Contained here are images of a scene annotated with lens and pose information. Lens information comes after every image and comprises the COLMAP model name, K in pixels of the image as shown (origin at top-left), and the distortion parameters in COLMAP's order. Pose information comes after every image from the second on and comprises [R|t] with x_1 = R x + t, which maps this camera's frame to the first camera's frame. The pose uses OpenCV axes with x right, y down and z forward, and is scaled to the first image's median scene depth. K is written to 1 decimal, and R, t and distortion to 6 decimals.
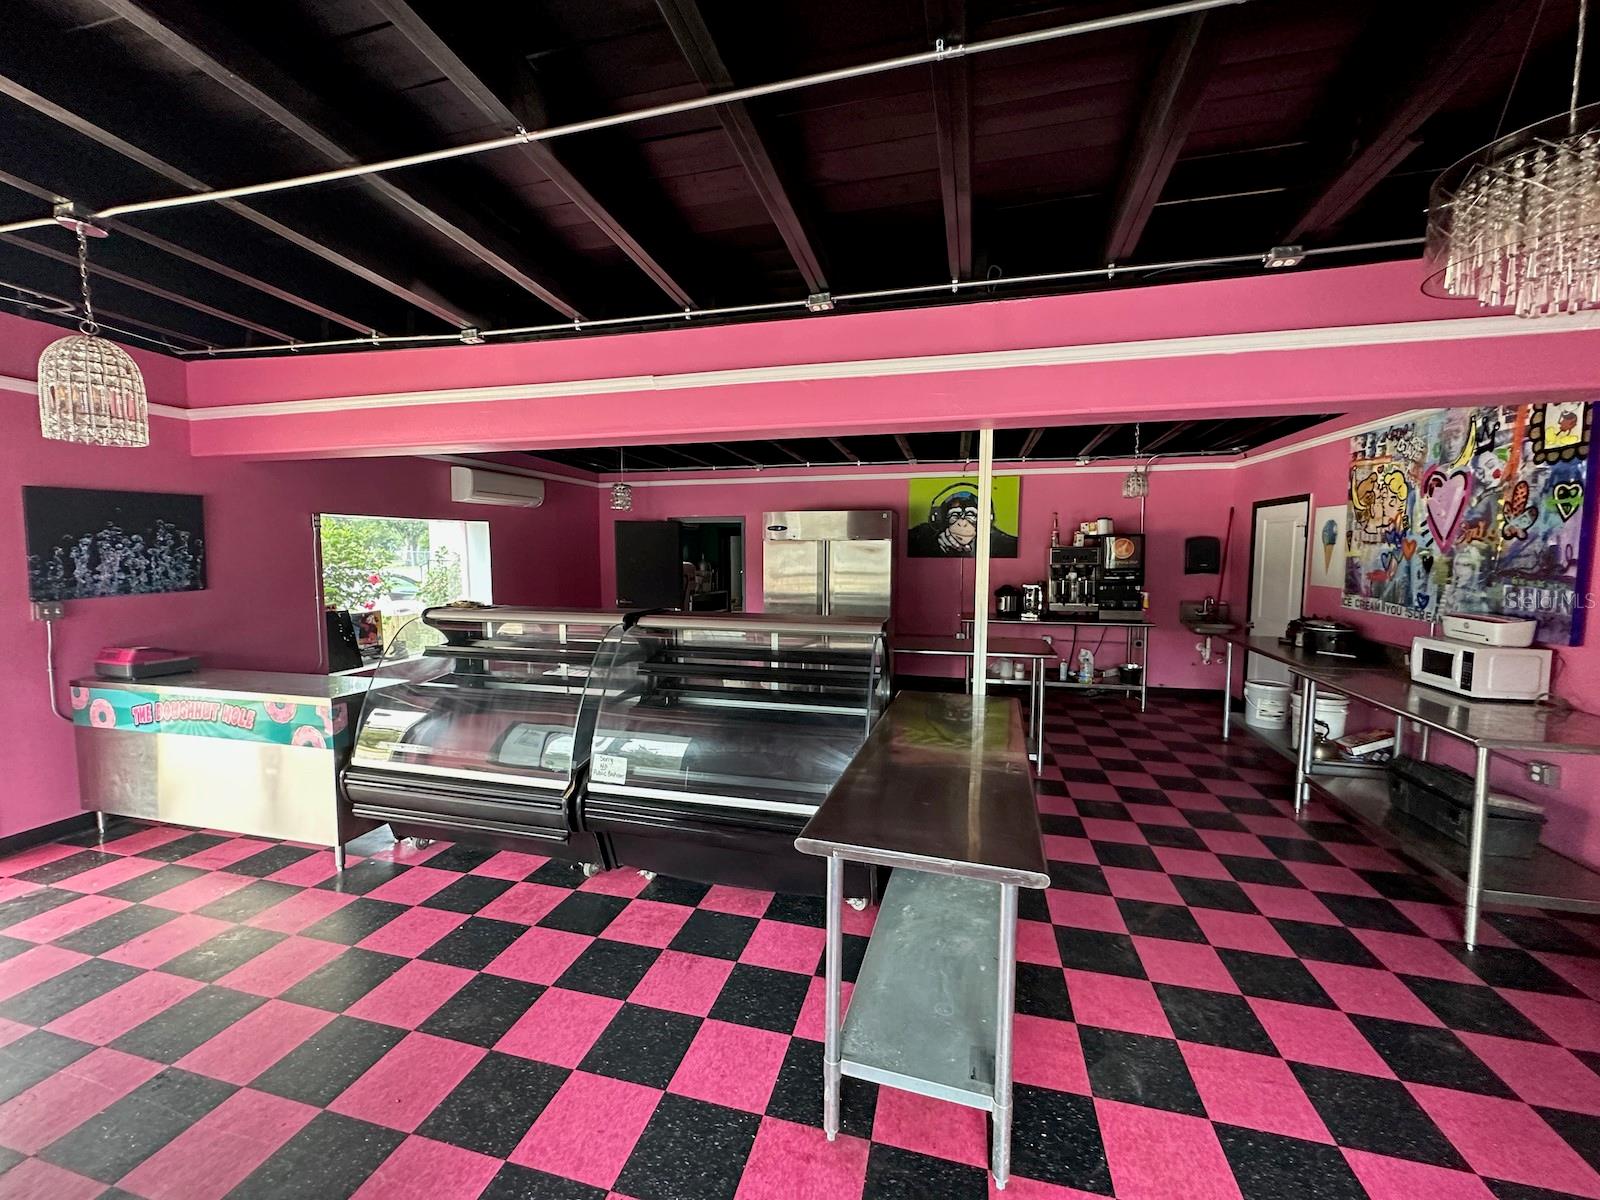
lens RADIAL K [[645.4, 0, 797.5], [0, 645.4, 599.4], [0, 0, 1]] dist [0.000573, 0.000031]
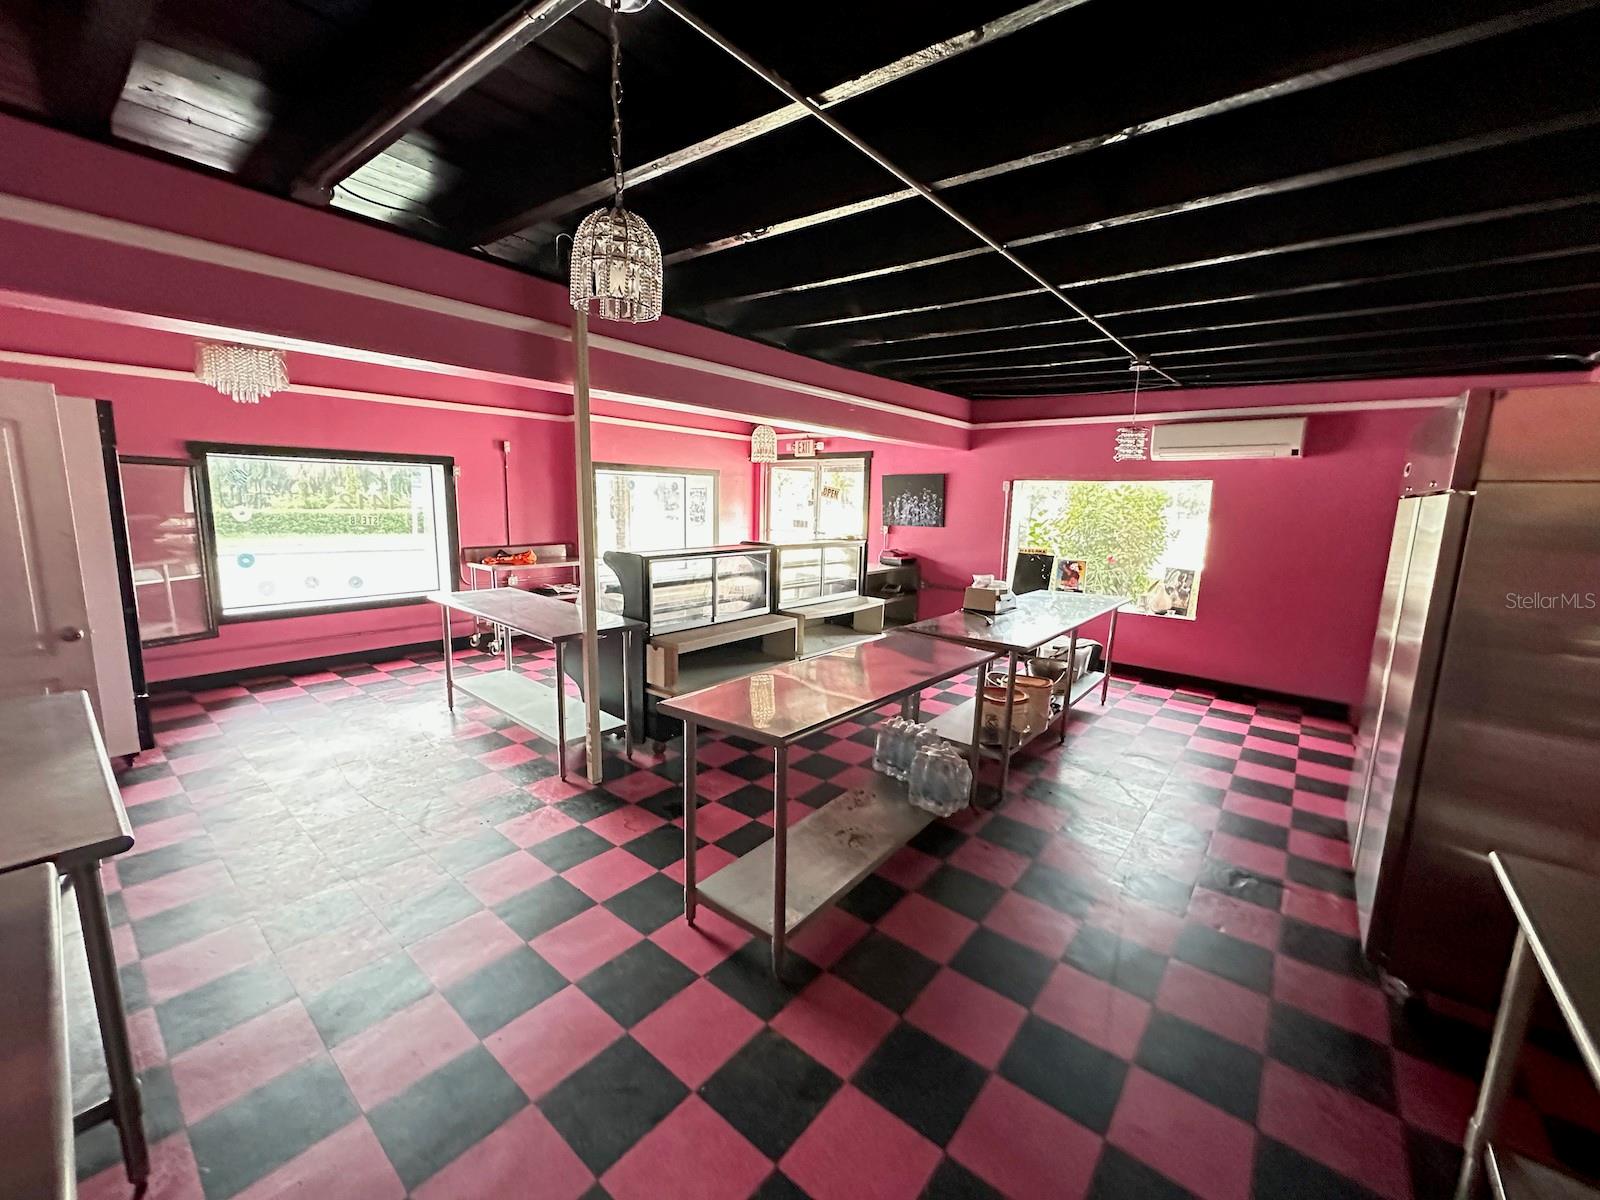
lens RADIAL K [[645.4, 0, 802.9], [0, 645.4, 599.9], [0, 0, 1]] dist [0.000573, 0.000031]
pose [[-0.408003, 0.127826, -0.903988, 0.929789], [-0.097744, 0.978343, 0.182456, -0.113904], [0.907733, 0.162802, -0.386672, 1.478489]]
